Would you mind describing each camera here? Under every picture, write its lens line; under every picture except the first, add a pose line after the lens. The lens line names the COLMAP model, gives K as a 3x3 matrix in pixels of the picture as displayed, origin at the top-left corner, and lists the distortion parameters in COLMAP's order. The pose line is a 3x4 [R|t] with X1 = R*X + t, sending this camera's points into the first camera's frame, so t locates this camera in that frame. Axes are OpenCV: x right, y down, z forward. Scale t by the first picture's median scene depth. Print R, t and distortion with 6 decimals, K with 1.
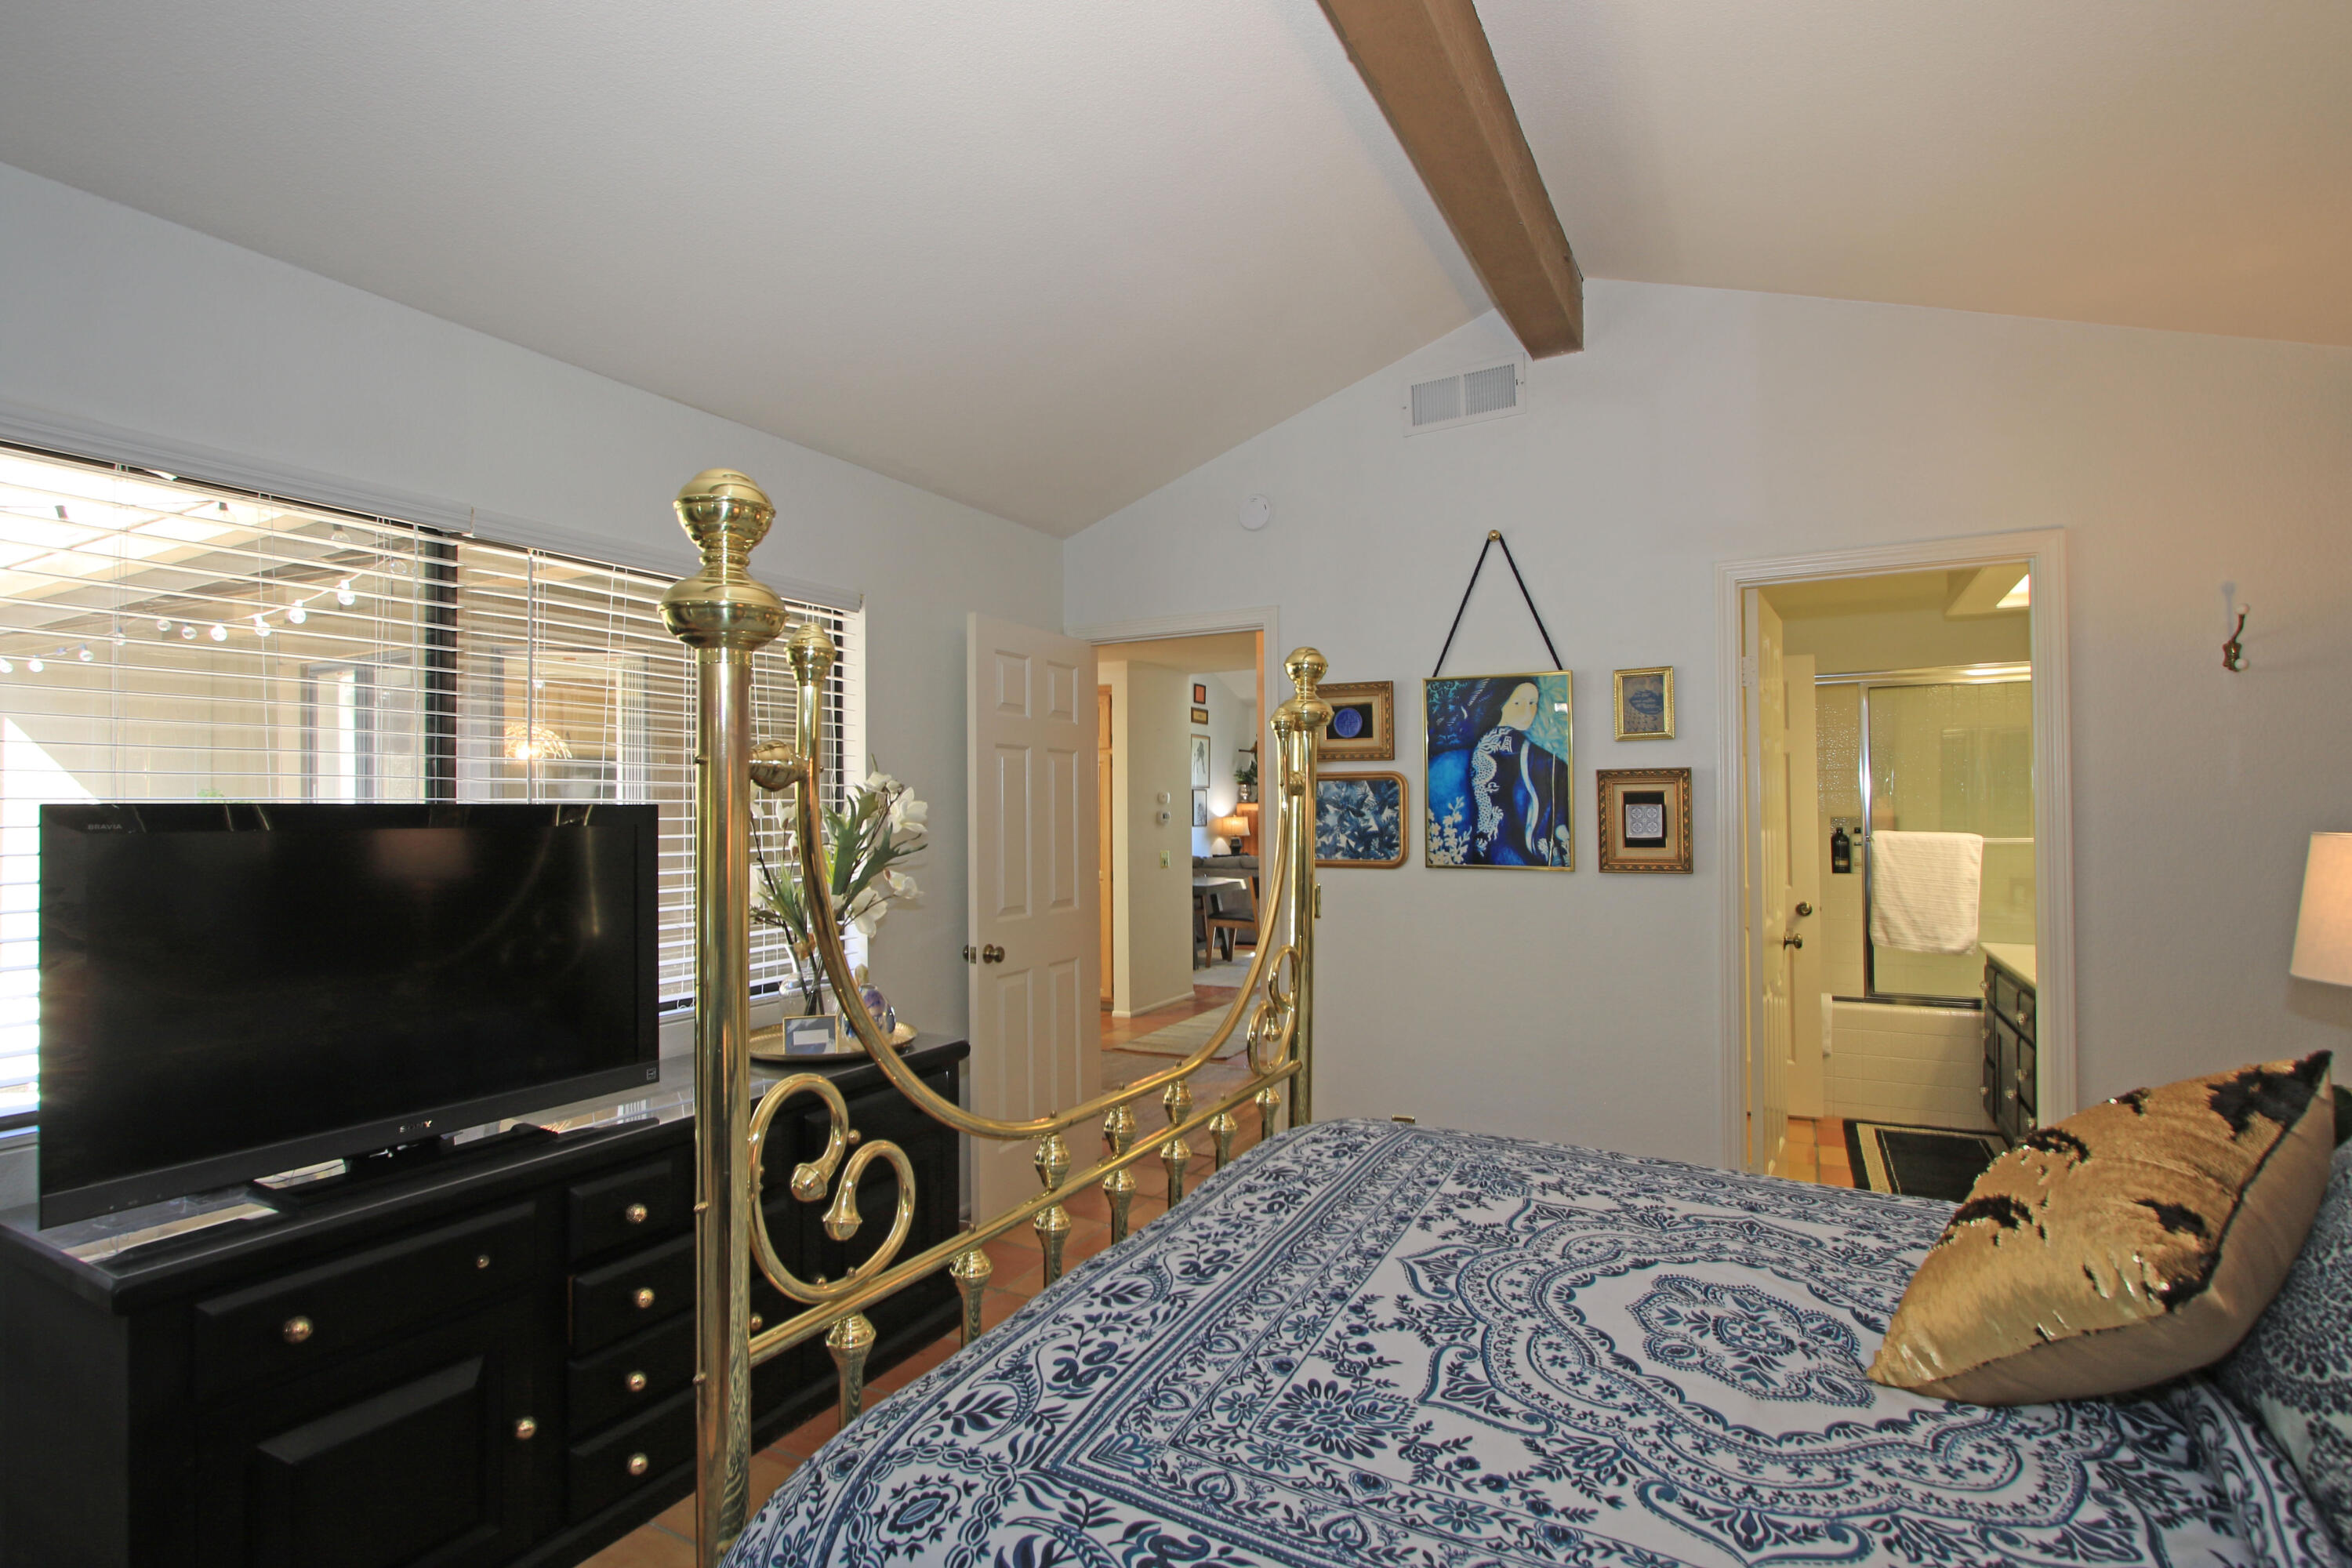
lens RADIAL K [[1135.1, 0, 1169.4], [0, 1135.1, 798.6], [0, 0, 1]] dist [-0.011133, -0.000292]
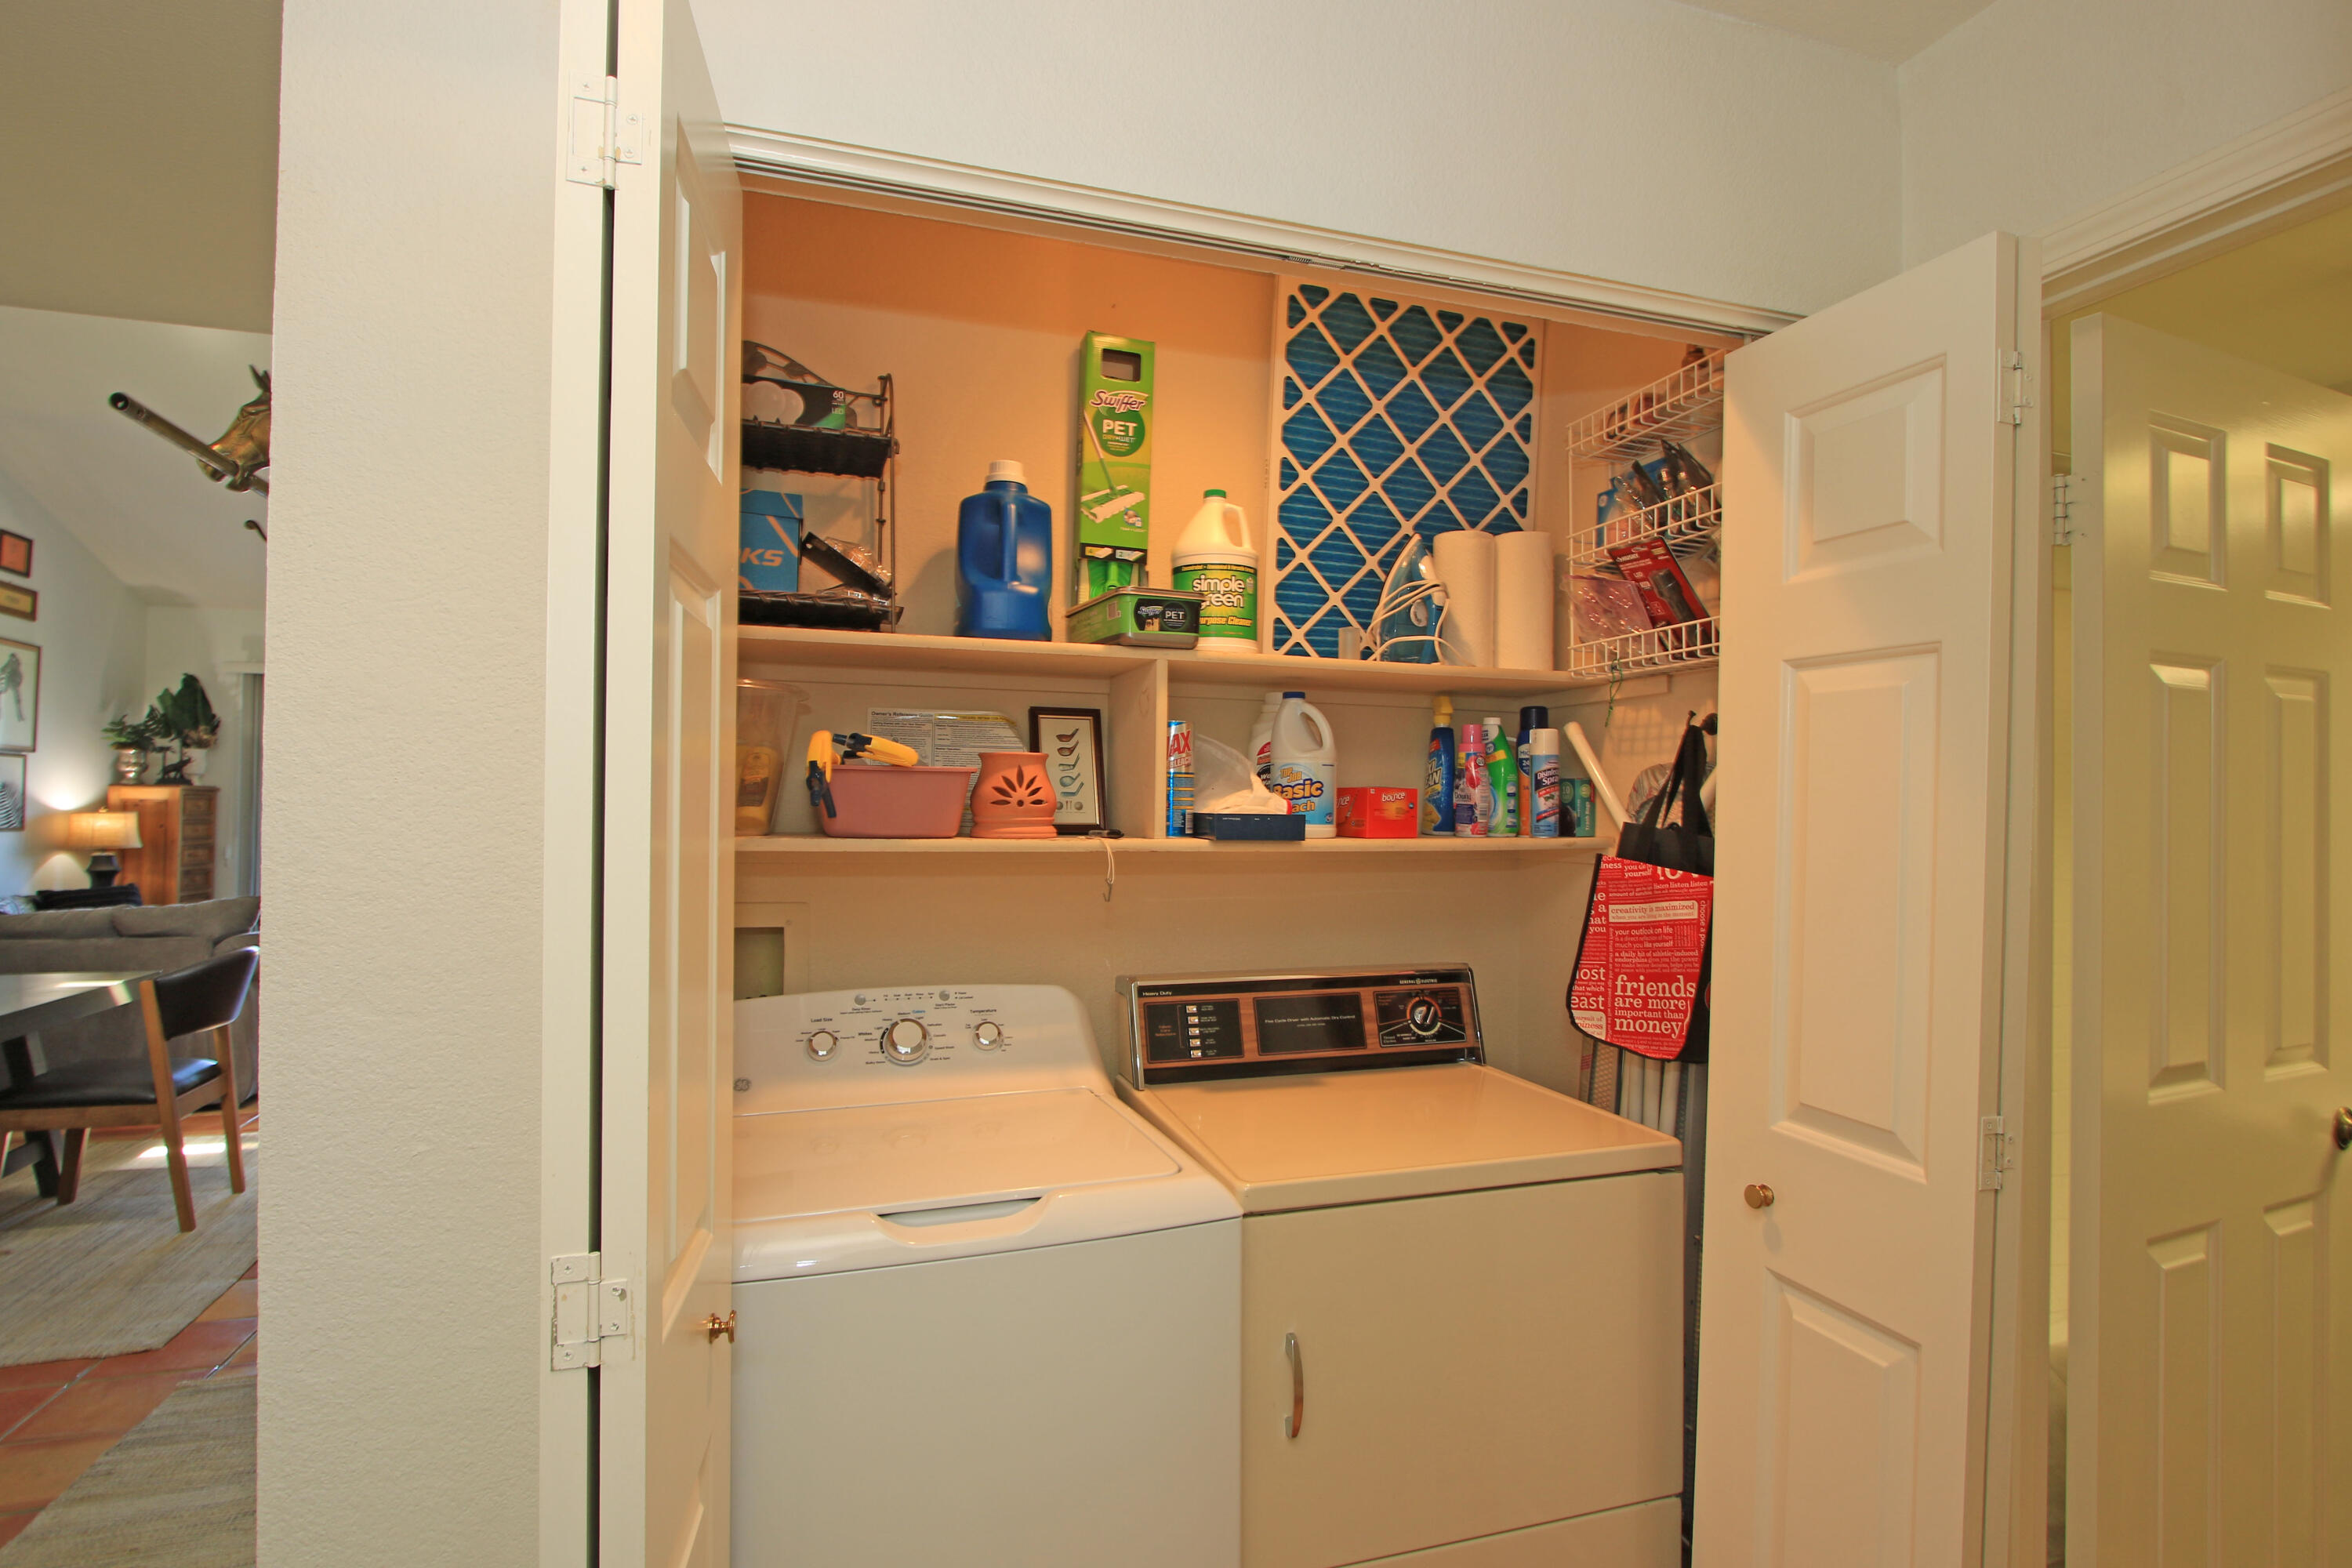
lens RADIAL K [[1135.1, 0, 1169.4], [0, 1135.1, 798.6], [0, 0, 1]] dist [-0.011133, -0.000292]
pose [[0.685916, 0.023986, 0.727285, 0.011785], [-0.022701, 0.999675, -0.011559, 0.003162], [-0.727326, -0.008581, 0.686238, 0.189712]]
